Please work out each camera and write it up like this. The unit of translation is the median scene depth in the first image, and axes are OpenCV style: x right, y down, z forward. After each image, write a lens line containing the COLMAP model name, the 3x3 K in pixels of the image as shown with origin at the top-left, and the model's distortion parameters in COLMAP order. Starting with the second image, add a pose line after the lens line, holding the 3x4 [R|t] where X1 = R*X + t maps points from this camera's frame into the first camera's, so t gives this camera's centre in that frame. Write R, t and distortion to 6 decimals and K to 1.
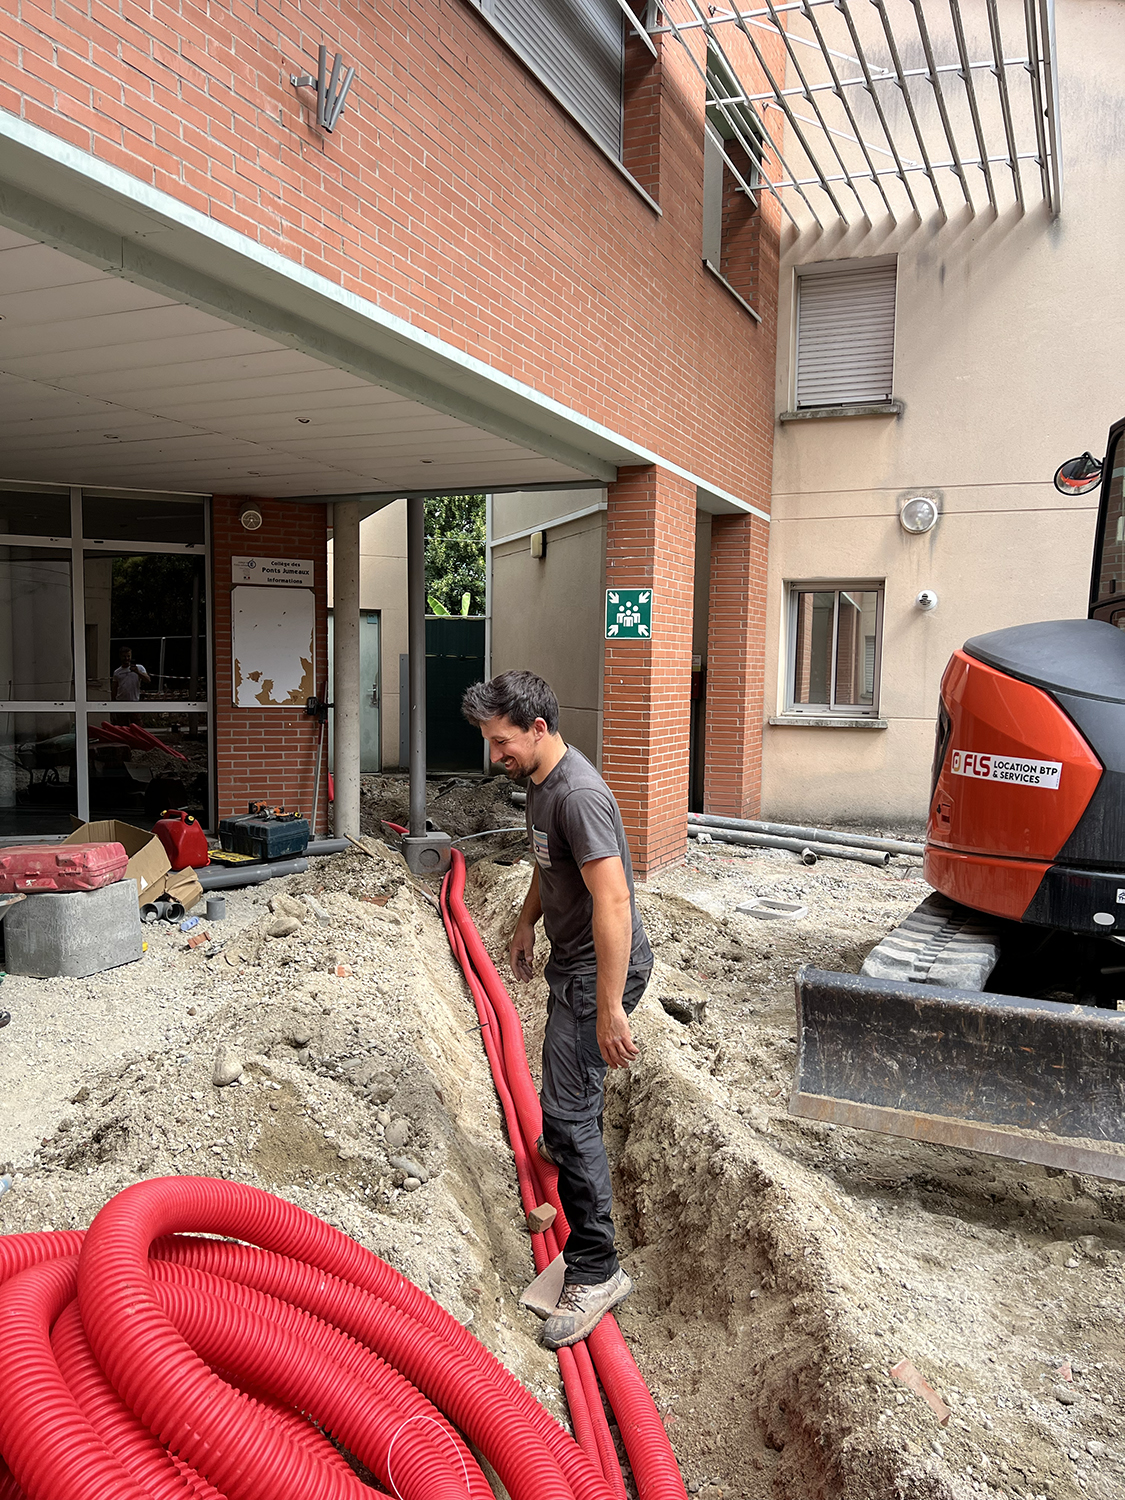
lens RADIAL K [[1126.0, 0, 562.5], [0, 1126.0, 750.0], [0, 0, 1]] dist [0.008877, -0.009754]
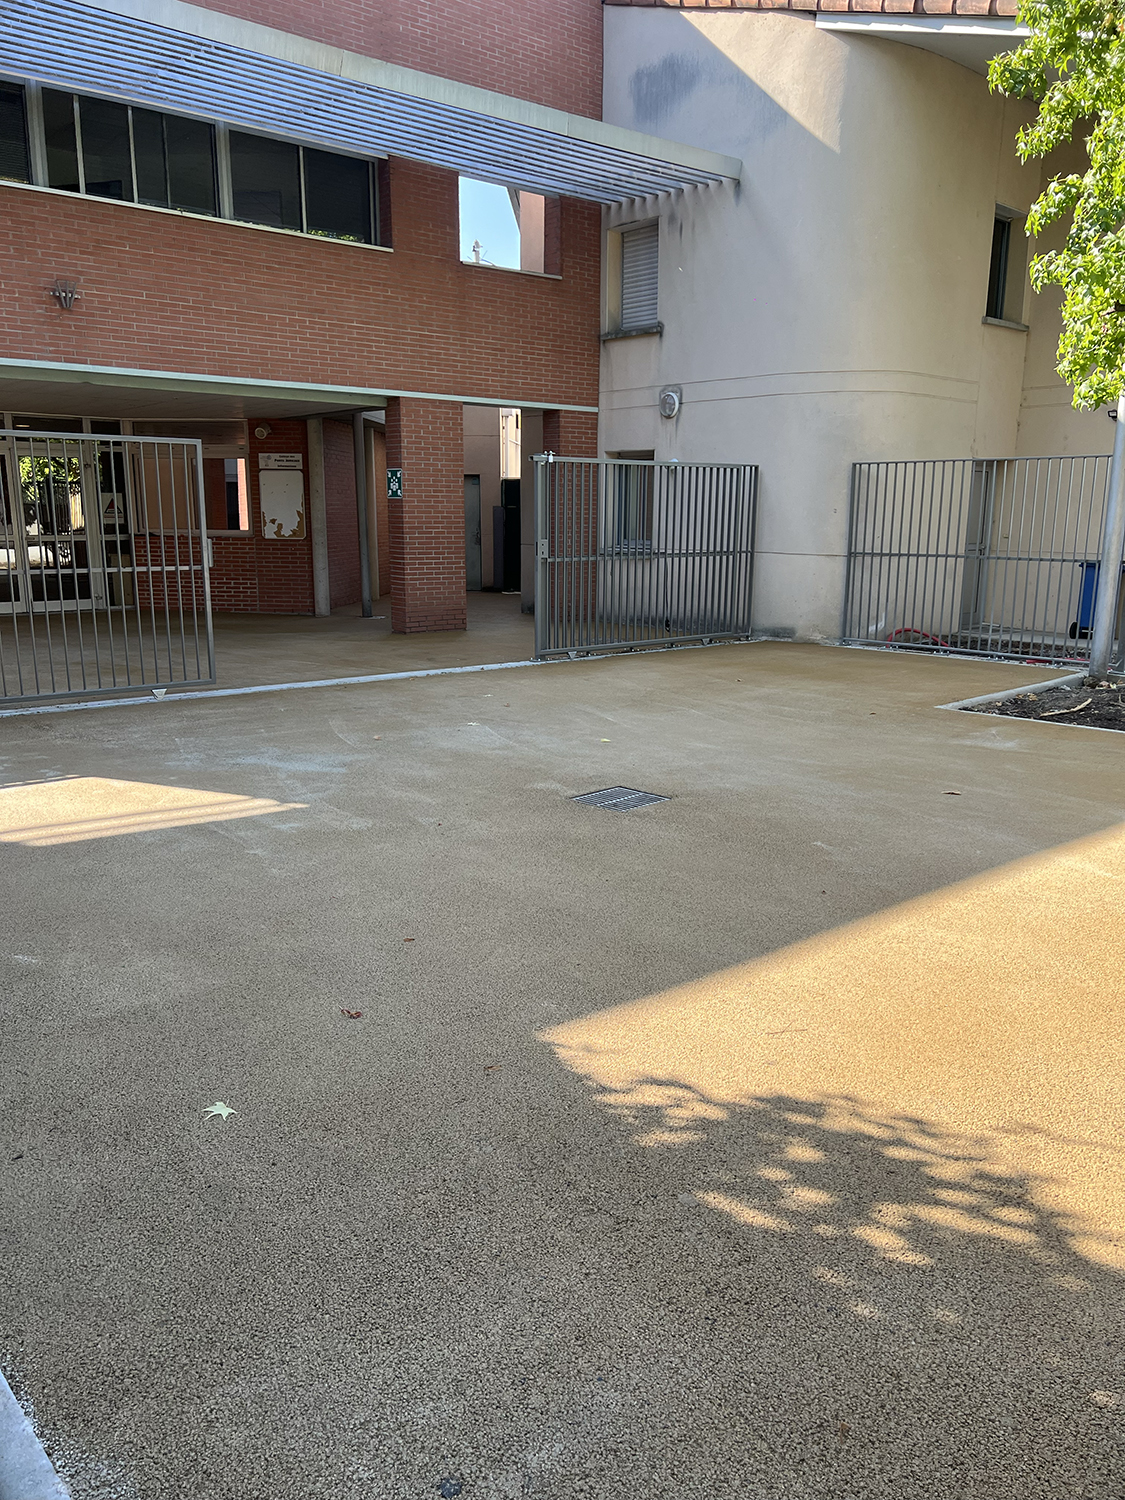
lens RADIAL K [[1145.2, 0, 568.5], [0, 1145.2, 790.8], [0, 0, 1]] dist [-0.003691, 0.028328]
pose [[0.900636, 0.093030, -0.424499, 0.989126], [-0.024200, 0.986039, 0.164749, 0.047442], [0.433899, -0.138106, 0.890313, -0.497388]]
